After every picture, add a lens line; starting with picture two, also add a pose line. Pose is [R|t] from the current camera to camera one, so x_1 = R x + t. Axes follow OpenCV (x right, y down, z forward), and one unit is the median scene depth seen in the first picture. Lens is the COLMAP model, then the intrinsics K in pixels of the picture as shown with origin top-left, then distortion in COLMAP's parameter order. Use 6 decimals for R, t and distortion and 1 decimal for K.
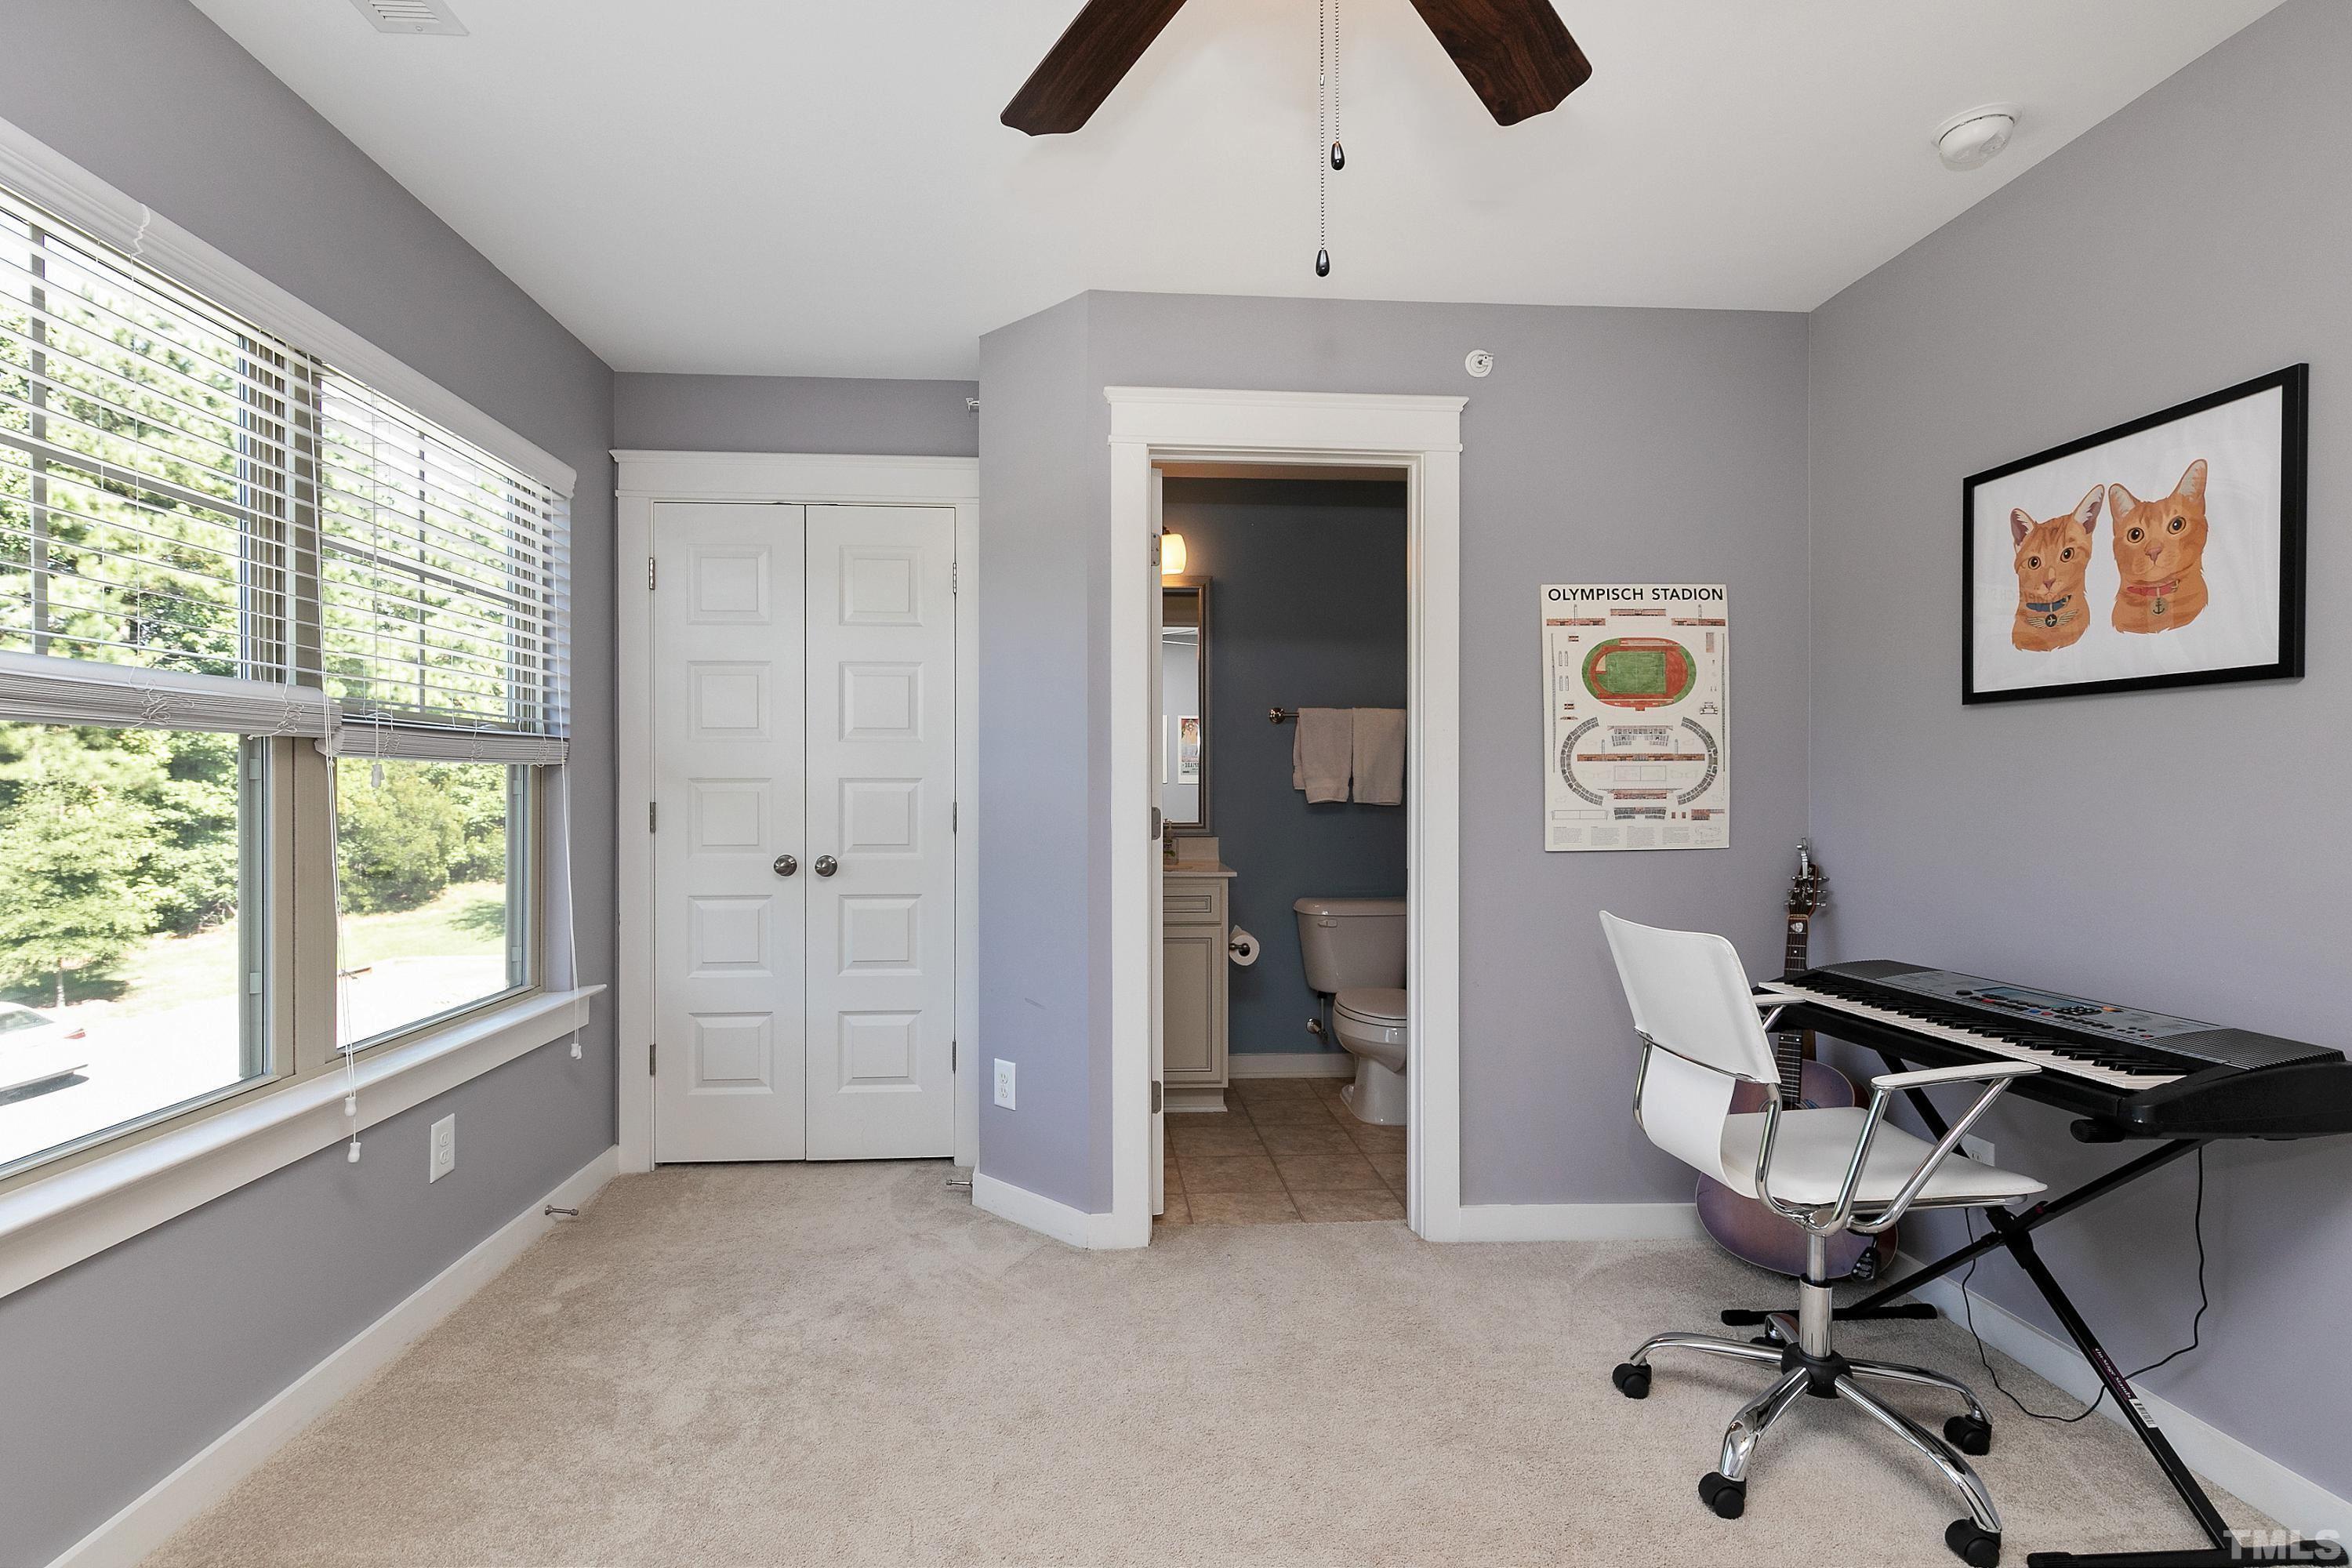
lens RADIAL K [[1080.6, 0, 1176.0], [0, 1080.6, 784.0], [0, 0, 1]] dist [0.001251, 0.000184]
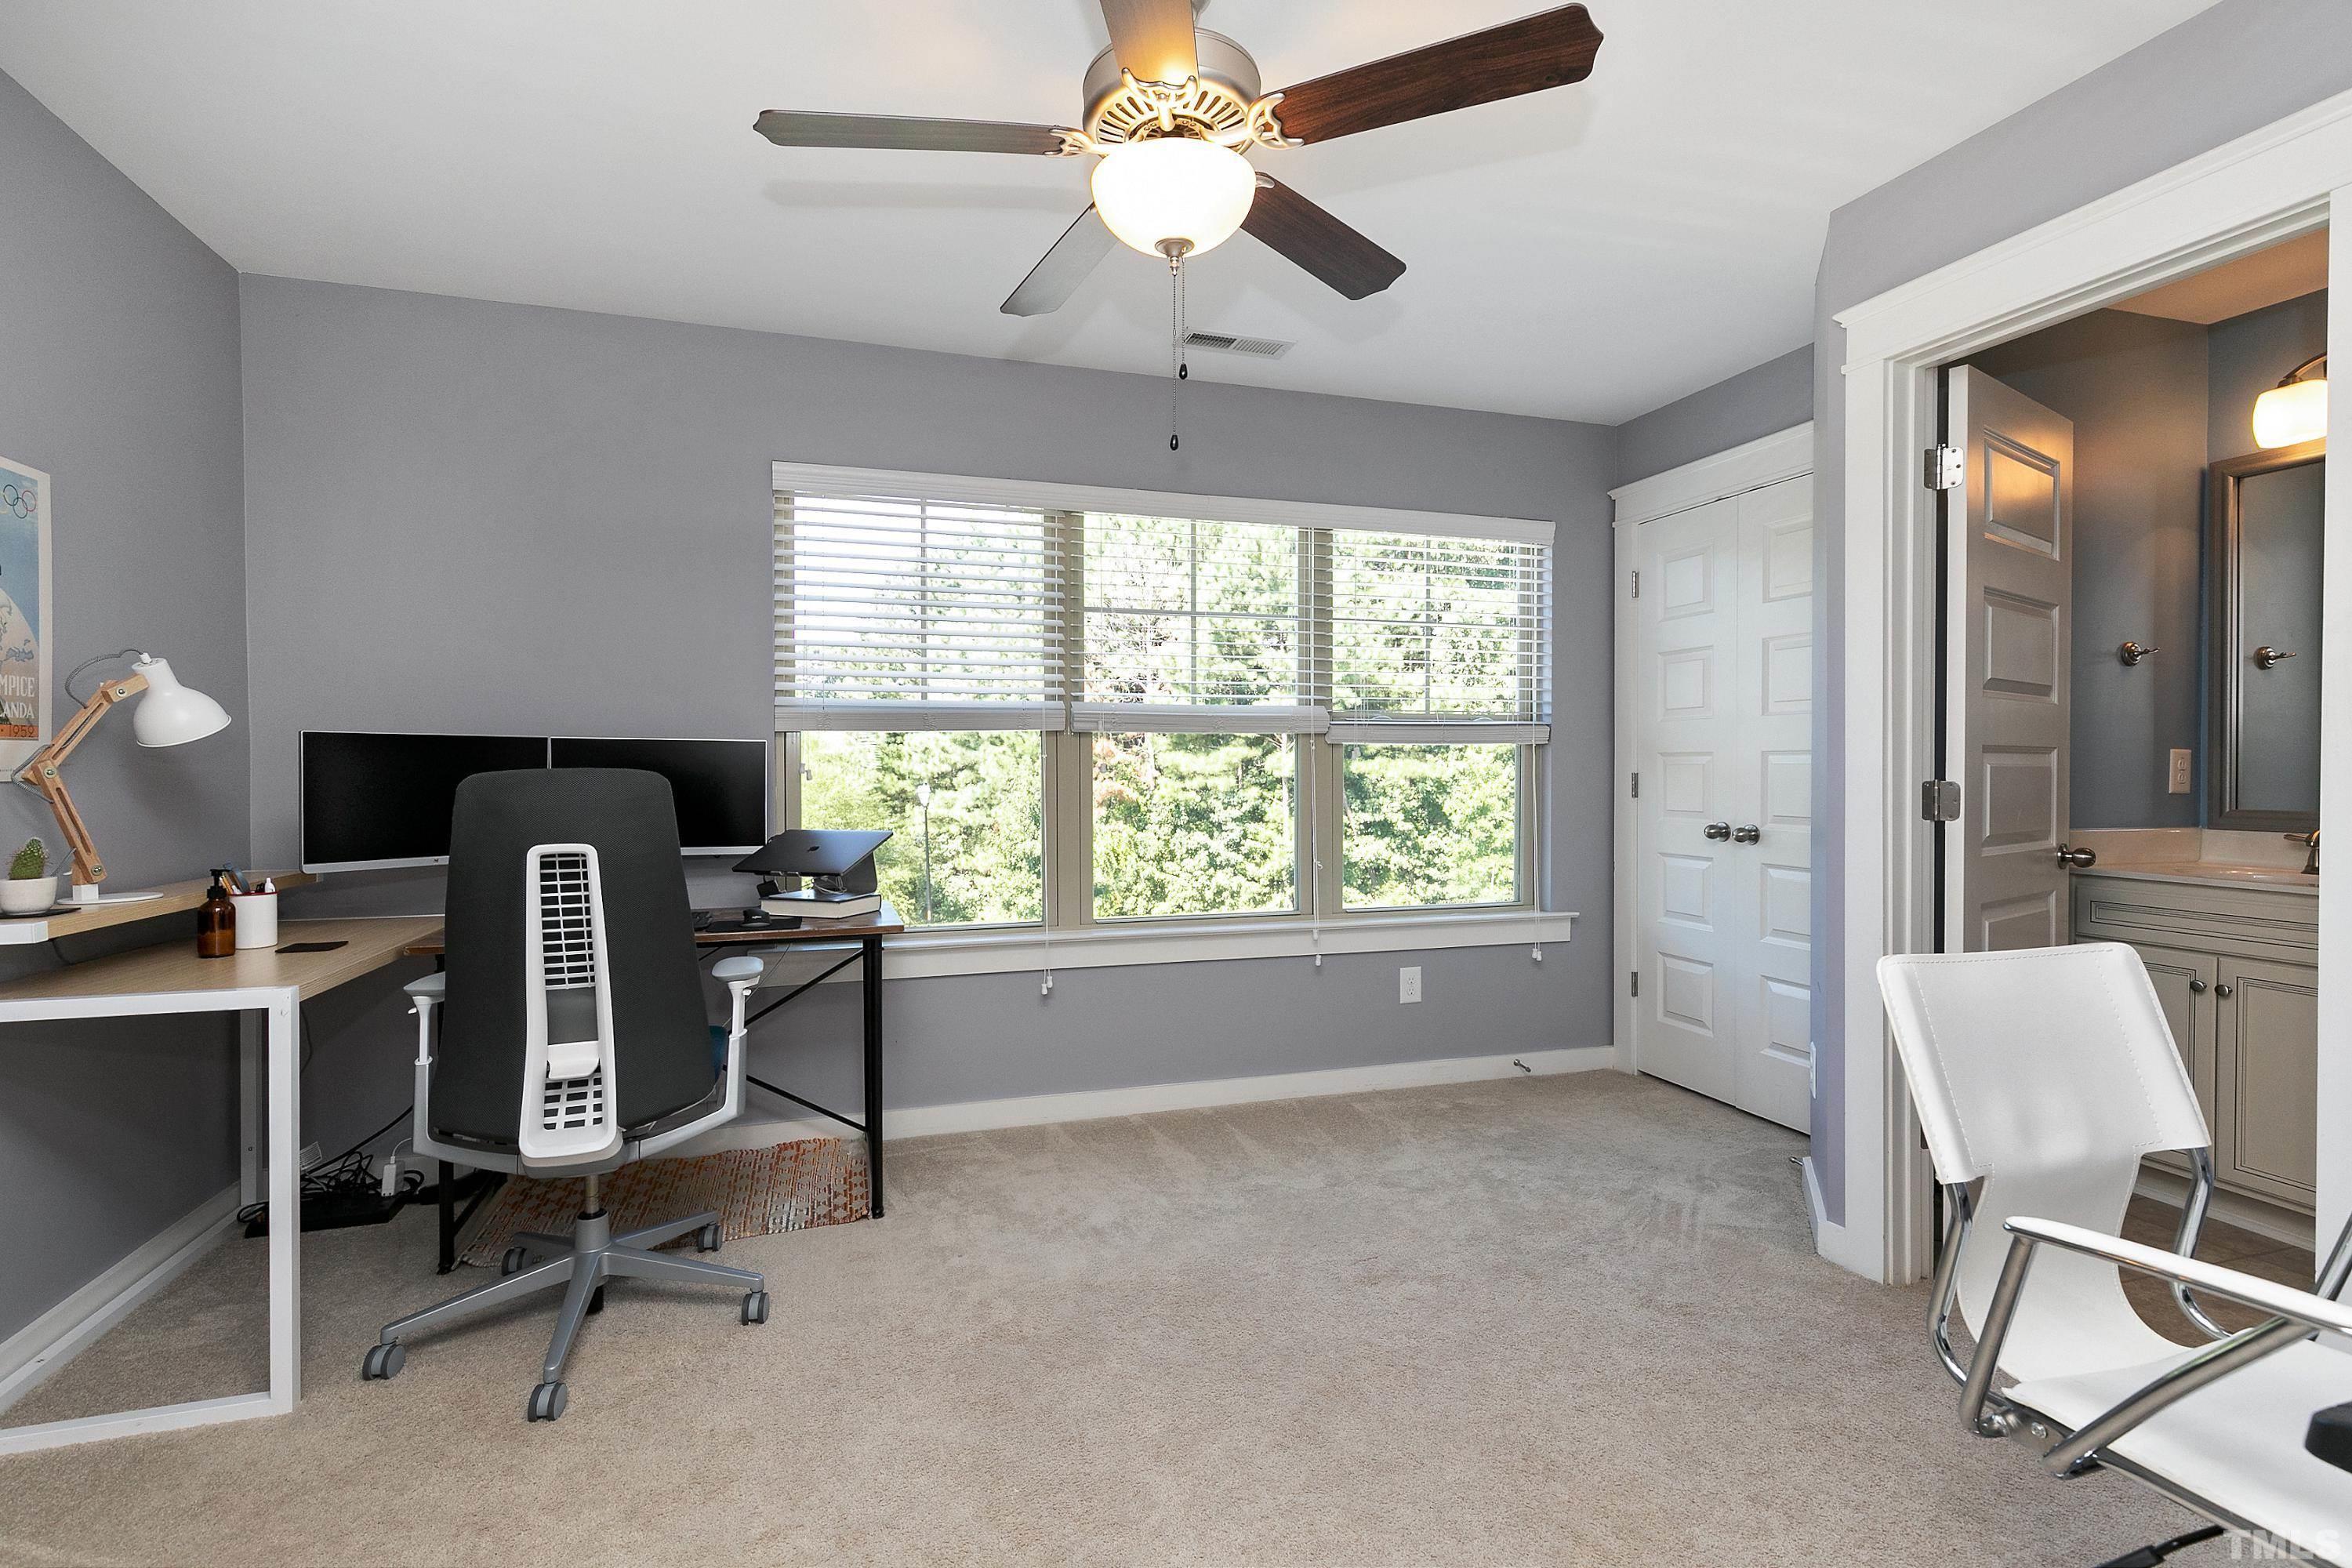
lens RADIAL K [[1070.7, 0, 1123.9], [0, 1070.7, 773.4], [0, 0, 1]] dist [0.002430, 0.000567]
pose [[0.212239, 0.008208, -0.977183, 0.577270], [0.003280, 0.999953, 0.009111, 0.004708], [0.977212, -0.005139, 0.212202, 0.184795]]
